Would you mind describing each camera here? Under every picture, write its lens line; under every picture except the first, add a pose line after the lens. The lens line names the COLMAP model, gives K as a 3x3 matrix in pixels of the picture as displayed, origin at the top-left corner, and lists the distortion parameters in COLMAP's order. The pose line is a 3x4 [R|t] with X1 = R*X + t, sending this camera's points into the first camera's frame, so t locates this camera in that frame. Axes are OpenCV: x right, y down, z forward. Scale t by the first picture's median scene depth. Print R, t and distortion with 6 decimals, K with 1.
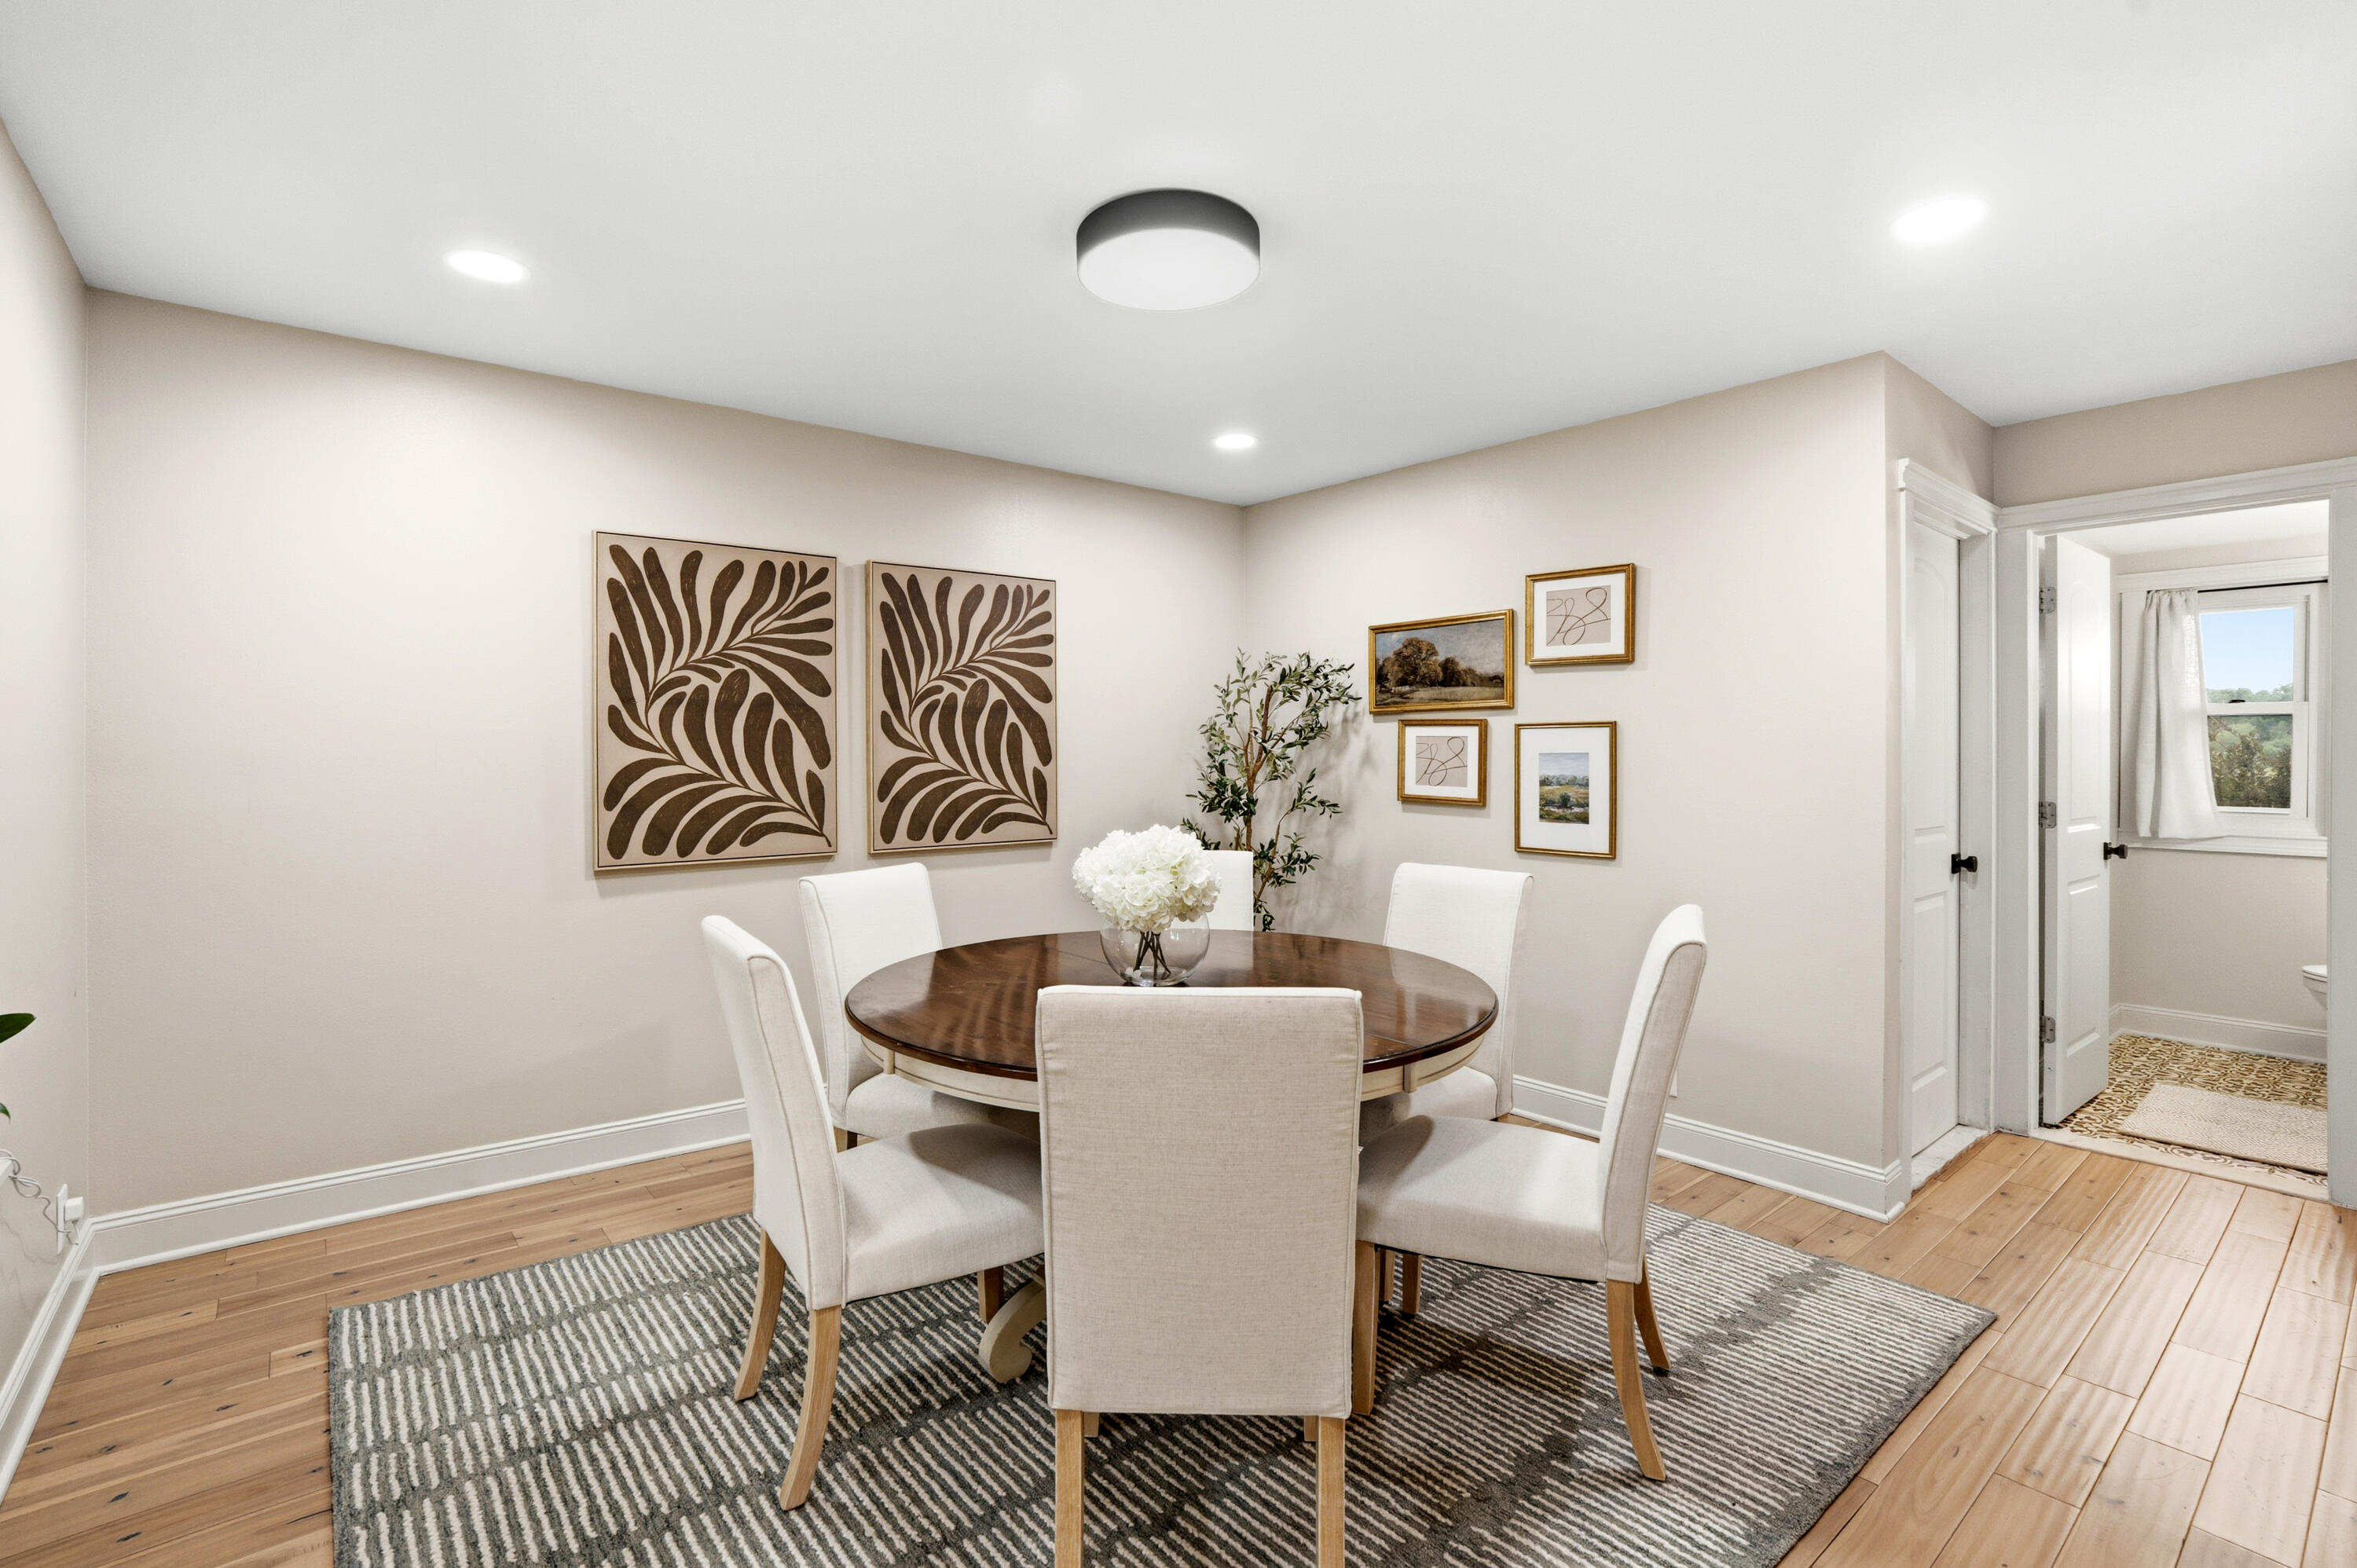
lens RADIAL K [[1087.6, 0, 1178.5], [0, 1087.6, 784.0], [0, 0, 1]] dist [-0.000303, -0.000047]
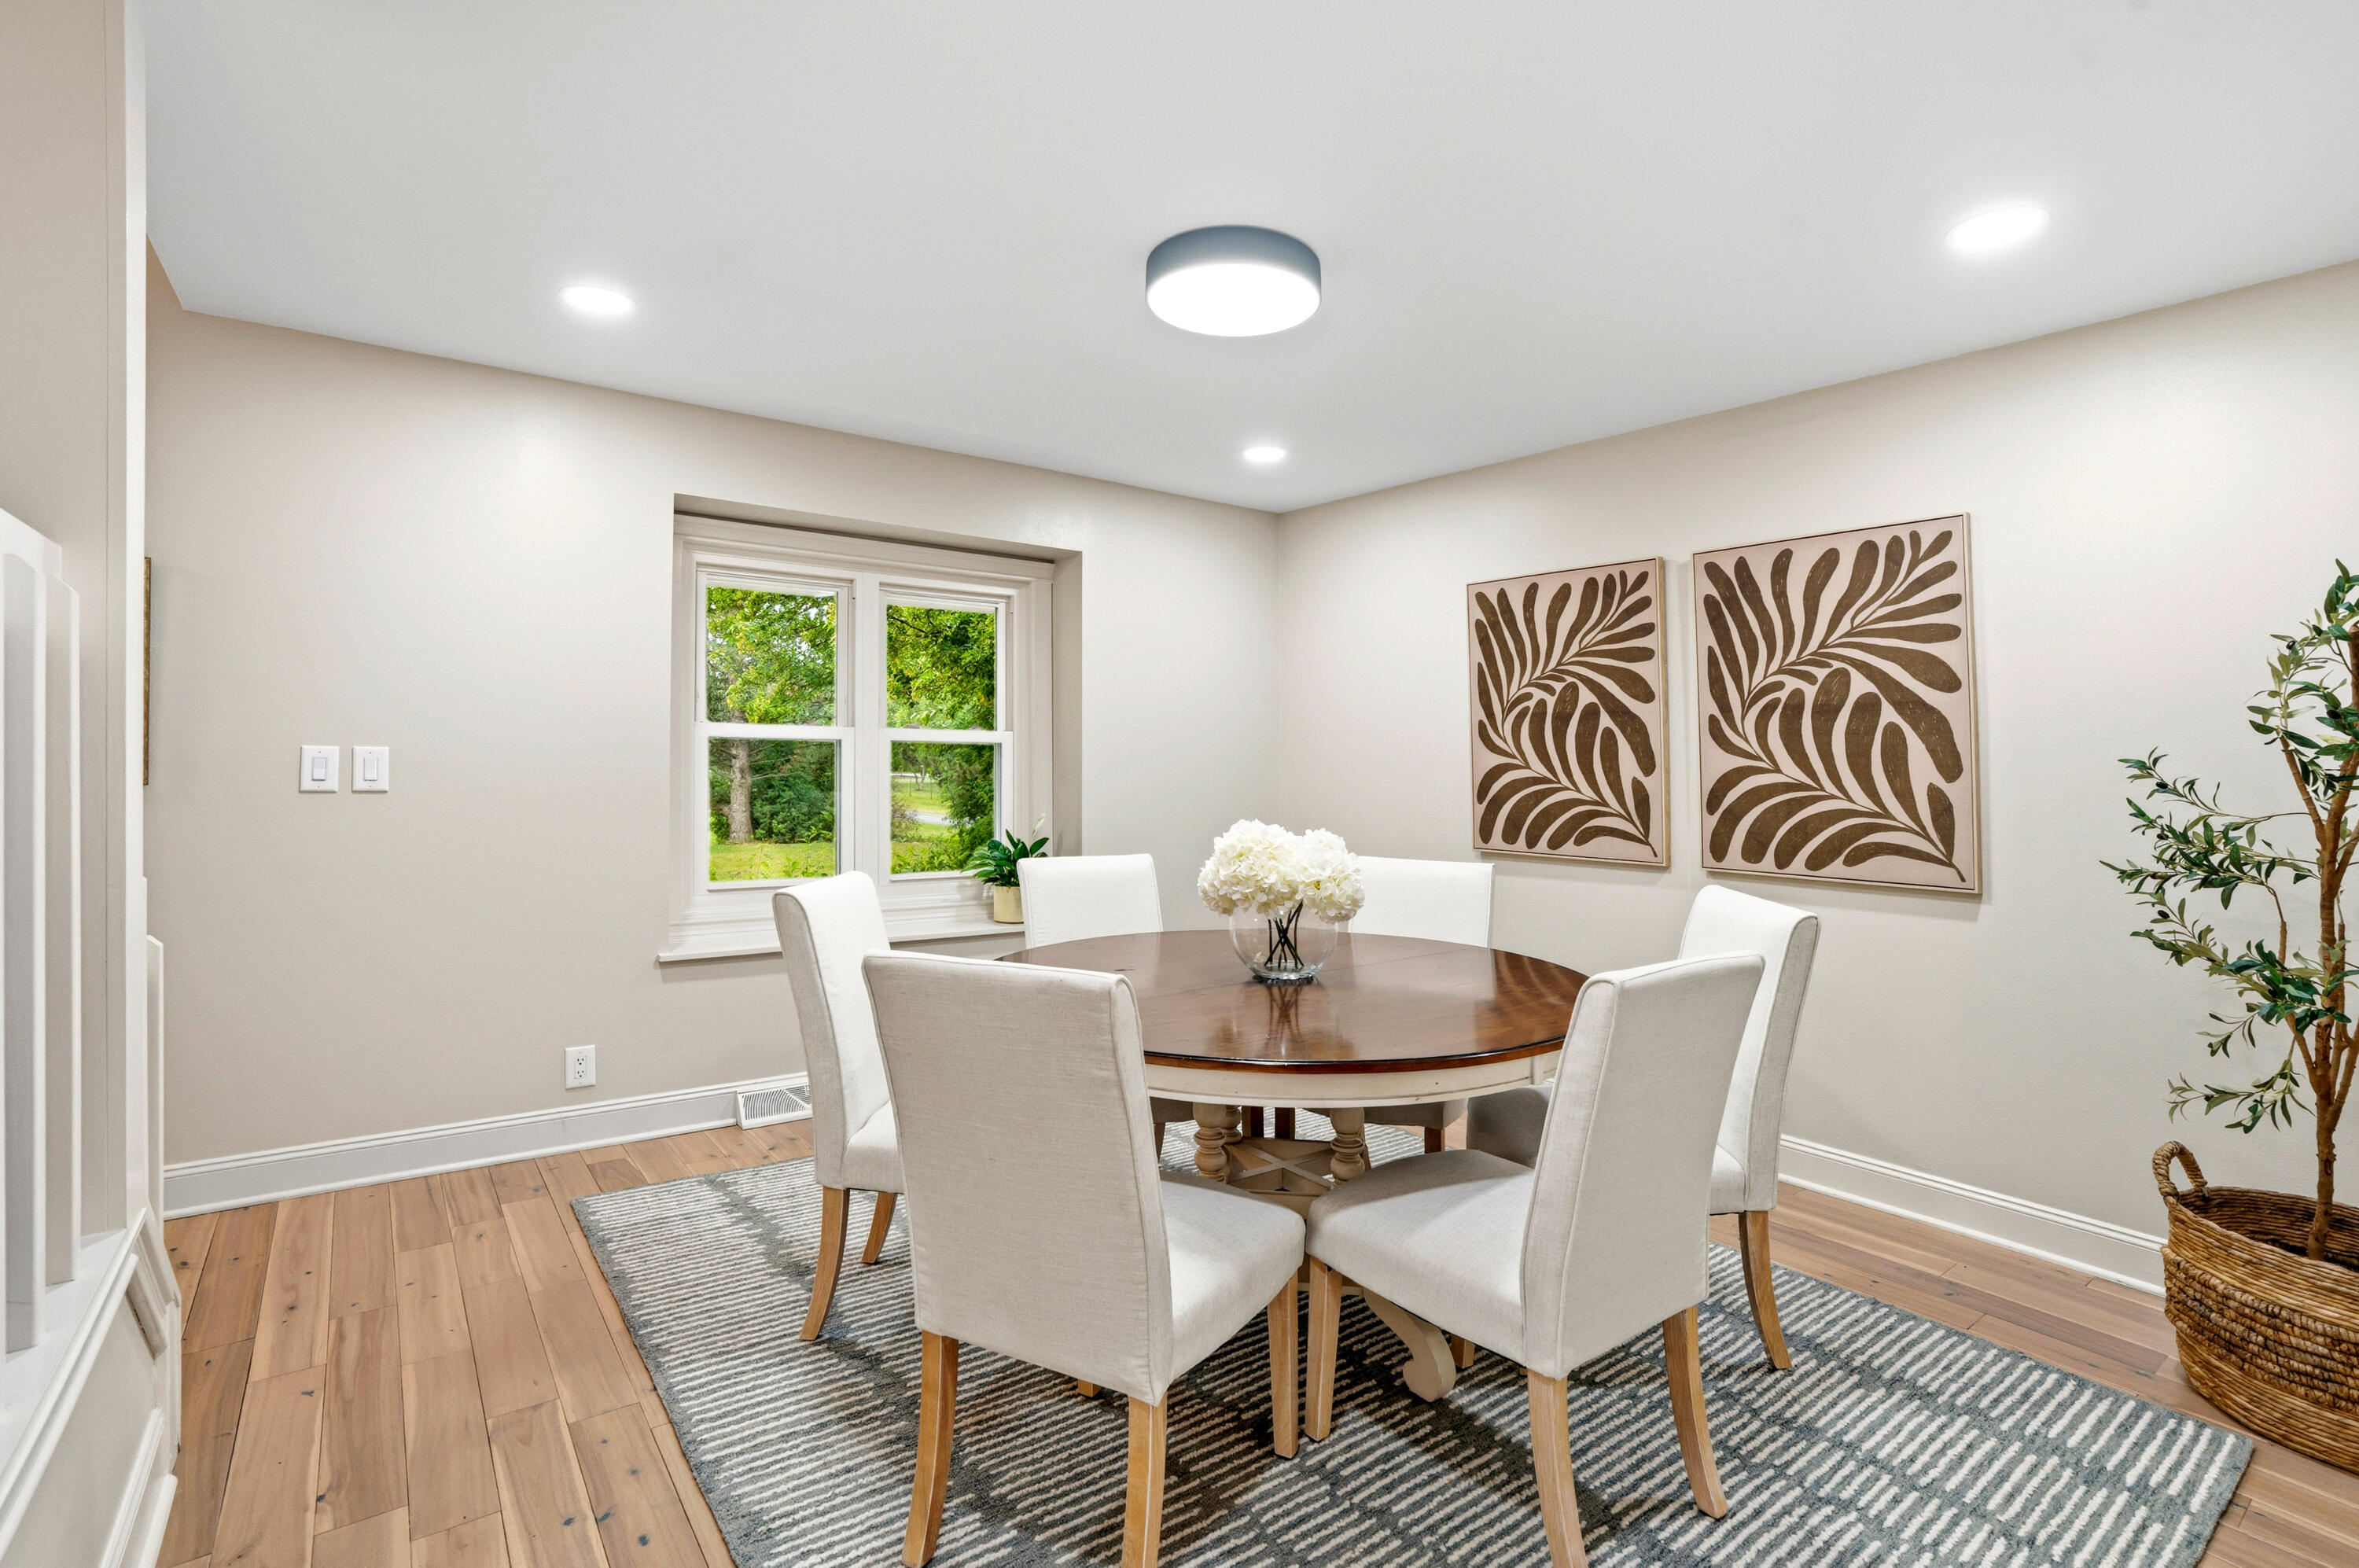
lens RADIAL K [[1162.0, 0, 1179.5], [0, 1162.0, 784.0], [0, 0, 1]] dist [0.070101, 0.000221]
pose [[0.013147, 0.028692, -0.999502, 0.740073], [-0.040276, 0.998792, 0.028142, -0.020208], [0.999102, 0.039886, 0.014286, 0.572577]]
